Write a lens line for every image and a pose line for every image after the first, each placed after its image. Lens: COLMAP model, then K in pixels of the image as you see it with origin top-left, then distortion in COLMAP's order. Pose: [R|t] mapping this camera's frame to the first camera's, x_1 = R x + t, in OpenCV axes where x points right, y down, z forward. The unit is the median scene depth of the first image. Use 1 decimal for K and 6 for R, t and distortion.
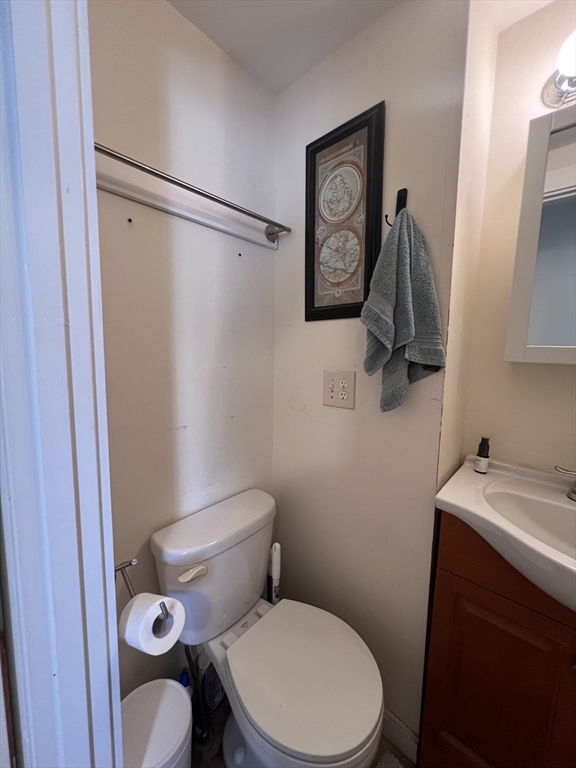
lens RADIAL K [[307.7, 0, 287.2], [0, 307.7, 380.4], [0, 0, 1]] dist [-0.000592, 0.000177]
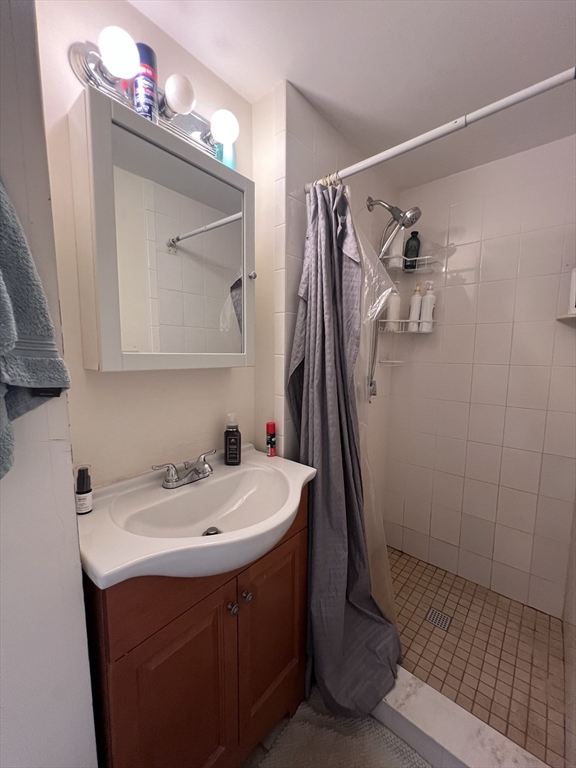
lens RADIAL K [[308.0, 0, 287.7], [0, 308.0, 384.2], [0, 0, 1]] dist [-0.001338, 0.000110]
pose [[-0.057971, -0.122432, 0.990782, -0.165765], [0.108723, 0.985774, 0.128174, -0.081958], [-0.992380, 0.115151, -0.043836, 0.543369]]
